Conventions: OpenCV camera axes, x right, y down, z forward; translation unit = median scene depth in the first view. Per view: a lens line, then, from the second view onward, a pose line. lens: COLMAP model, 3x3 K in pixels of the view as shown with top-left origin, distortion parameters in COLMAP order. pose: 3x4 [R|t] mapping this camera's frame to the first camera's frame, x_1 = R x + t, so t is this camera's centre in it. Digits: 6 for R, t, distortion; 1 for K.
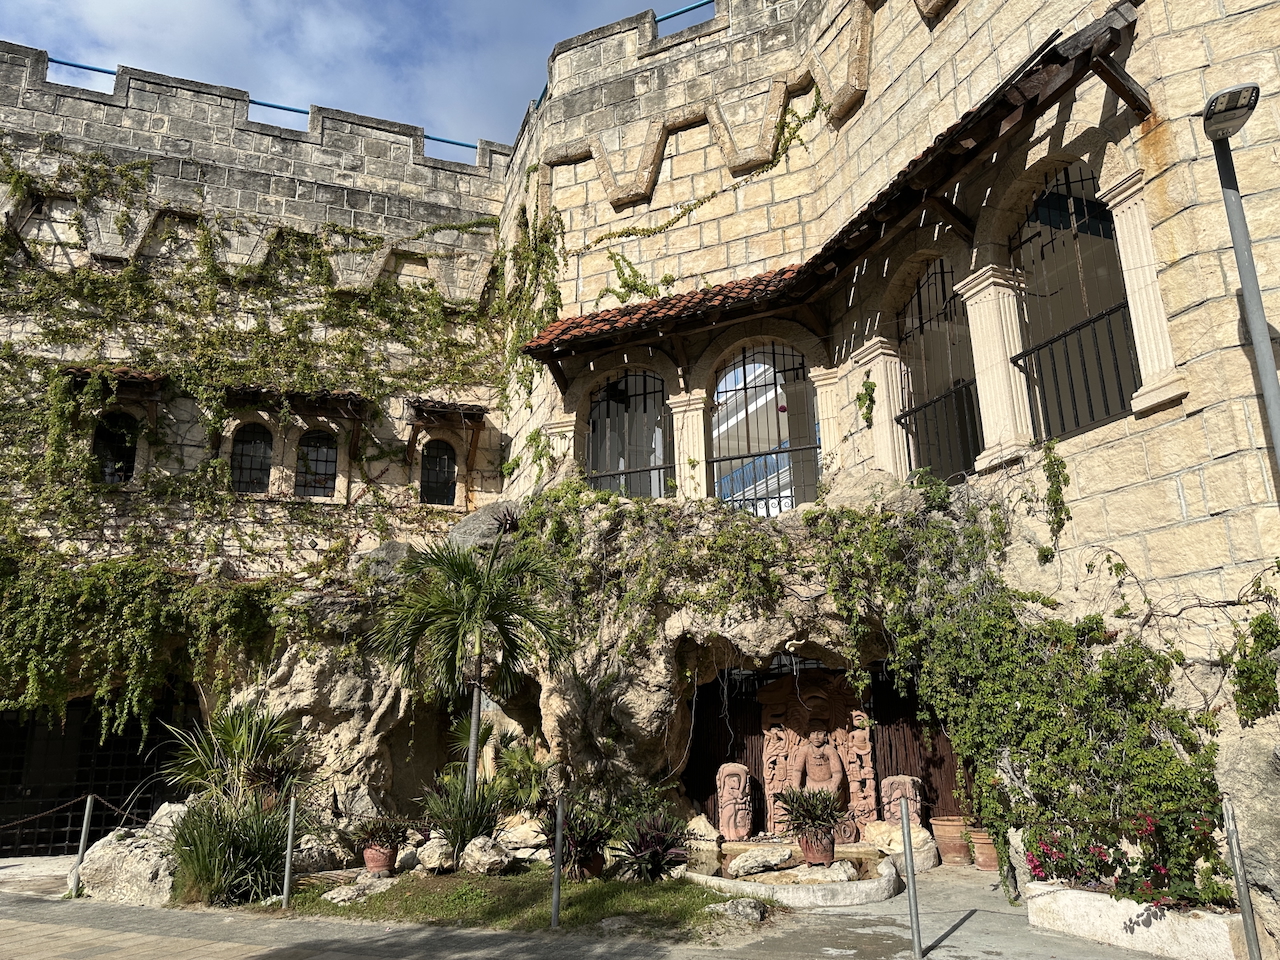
lens RADIAL K [[927.8, 0, 640.8], [0, 927.8, 498.8], [0, 0, 1]] dist [-0.004500, -0.037690]
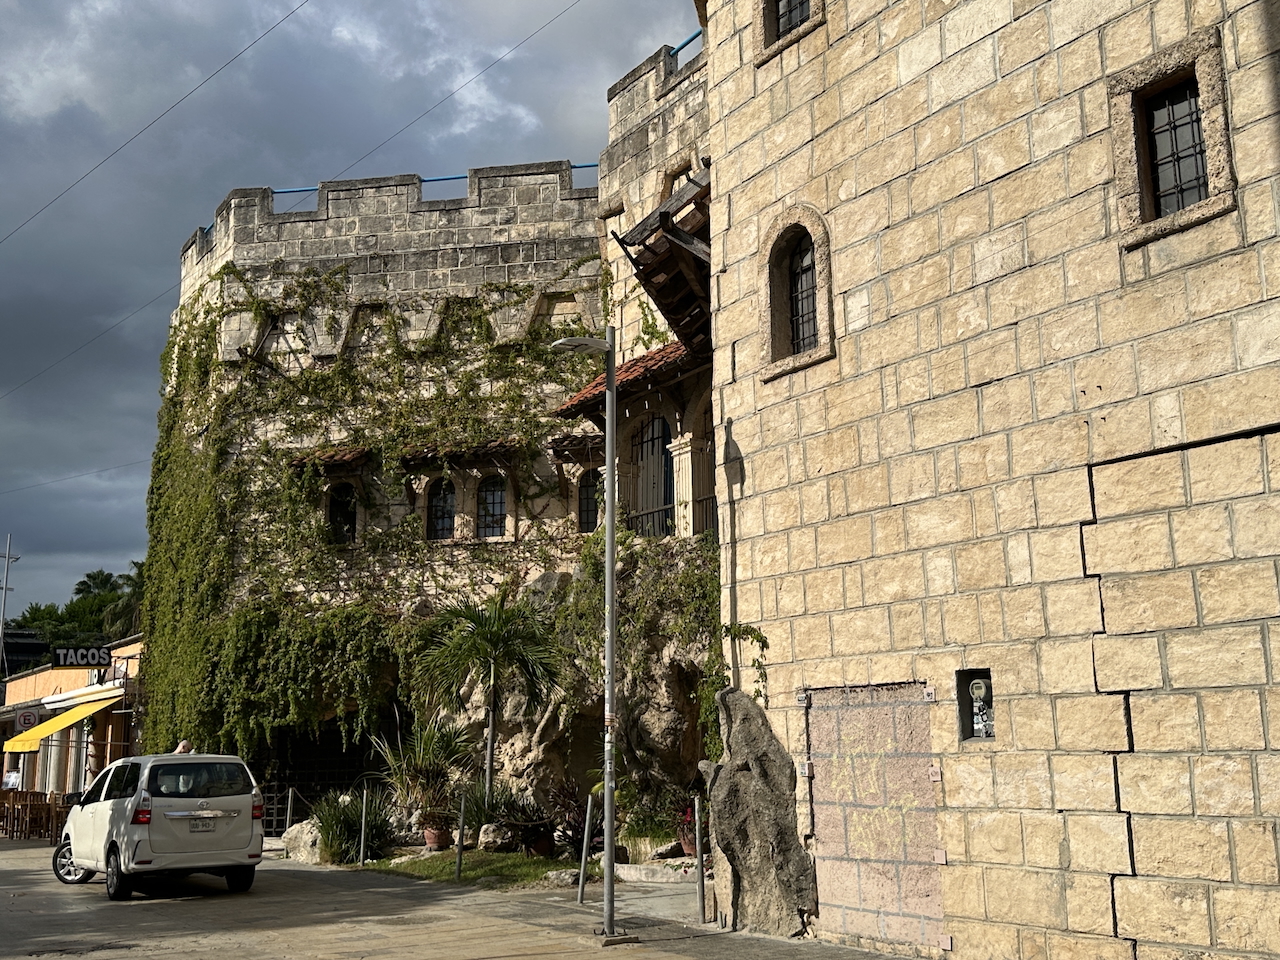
lens RADIAL K [[1369.1, 0, 640.0], [0, 1369.1, 480.0], [0, 0, 1]] dist [0.016419, 0.003372]
pose [[0.837159, -0.090890, -0.539355, 0.728486], [0.127877, 0.991292, 0.031434, -0.102651], [0.531801, -0.095287, 0.841491, -0.316514]]
